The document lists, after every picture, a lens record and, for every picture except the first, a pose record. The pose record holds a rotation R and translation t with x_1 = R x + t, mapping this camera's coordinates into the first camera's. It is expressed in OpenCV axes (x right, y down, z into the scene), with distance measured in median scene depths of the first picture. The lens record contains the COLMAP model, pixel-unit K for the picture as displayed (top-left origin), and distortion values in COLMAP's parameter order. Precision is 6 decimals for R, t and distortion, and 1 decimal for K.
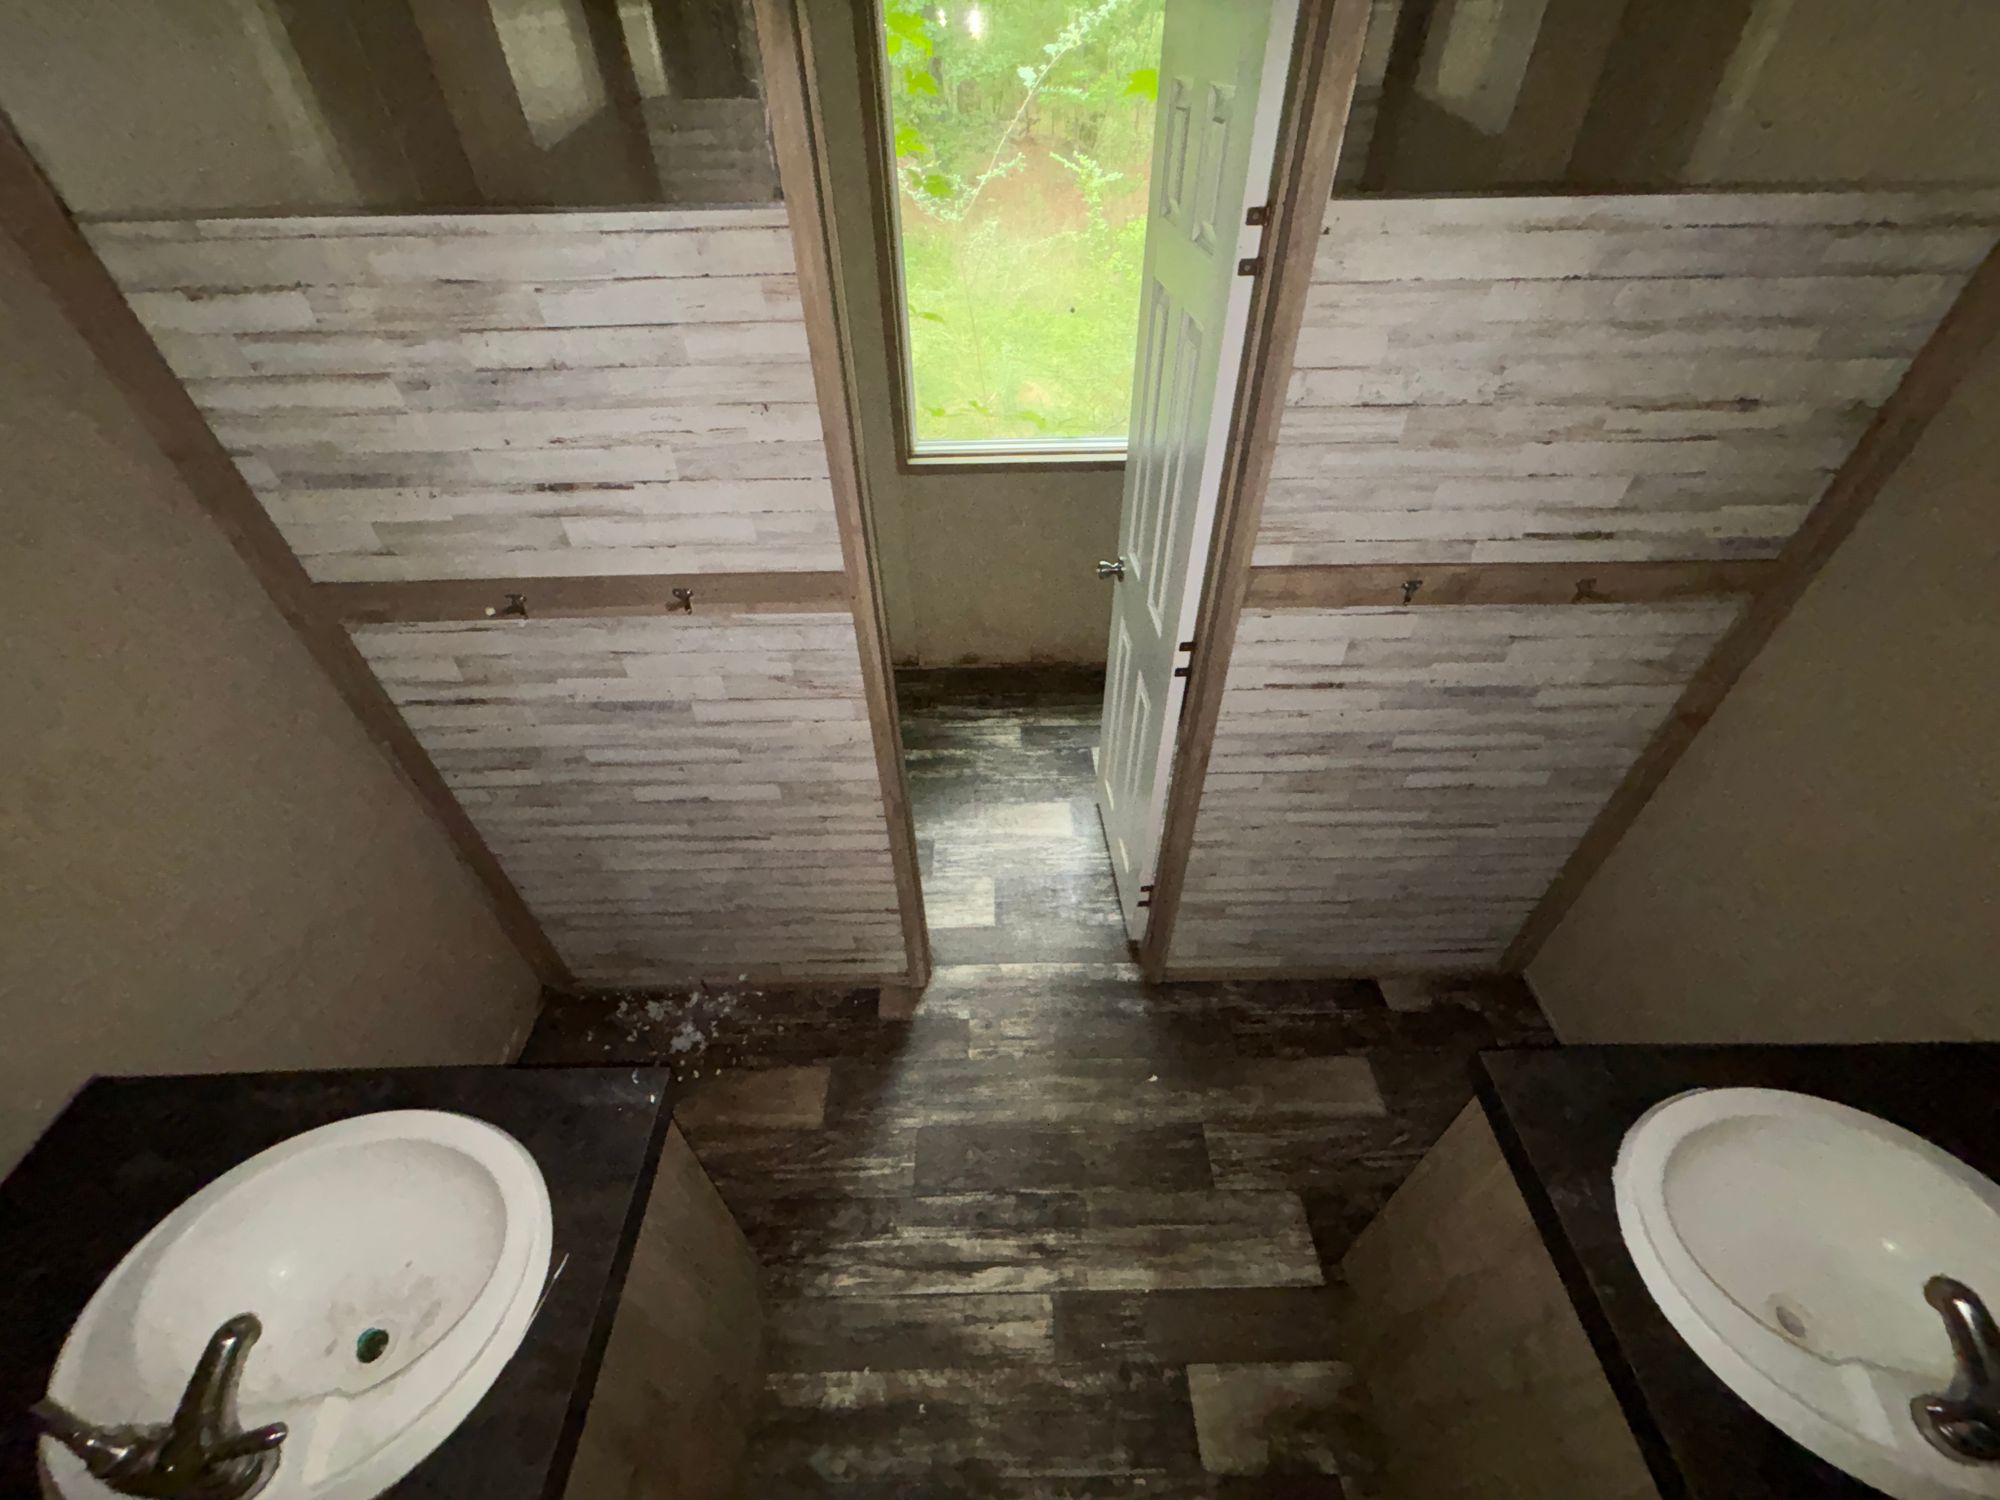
lens RADIAL K [[810.7, 0, 995.8], [0, 810.7, 740.0], [0, 0, 1]] dist [-0.002479, 0.001370]
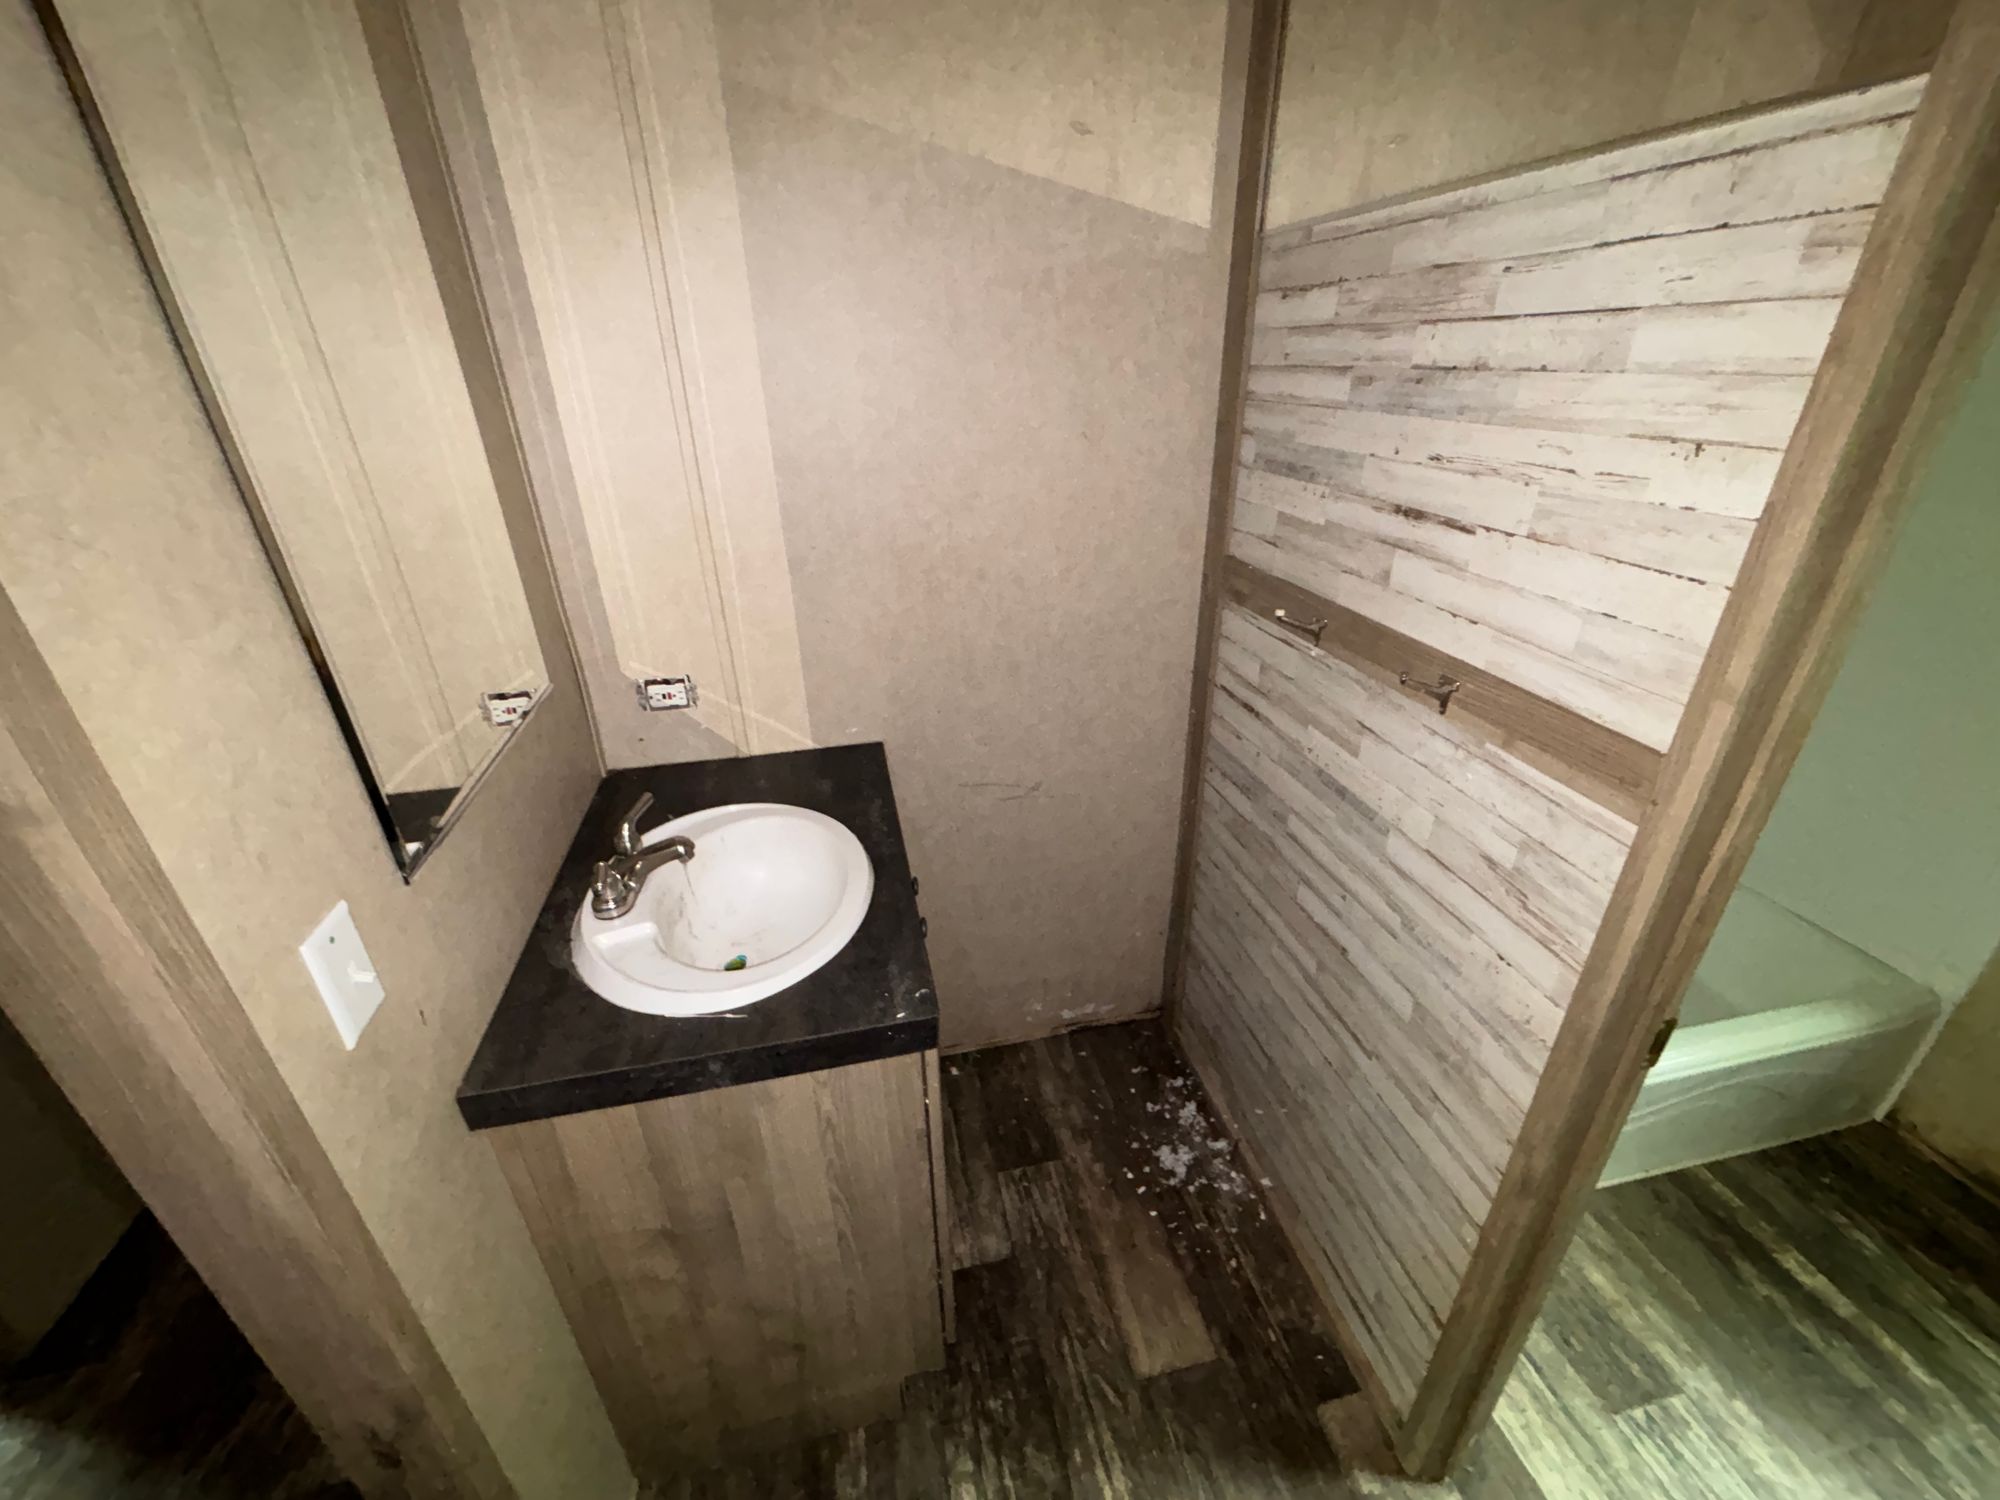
lens RADIAL K [[810.7, 0, 997.0], [0, 810.7, 744.6], [0, 0, 1]] dist [-0.002479, 0.001370]
pose [[0.206621, 0.439520, -0.874145, 0.190758], [-0.634258, 0.740449, 0.222378, -0.040469], [0.744999, 0.508486, 0.431761, 0.378231]]
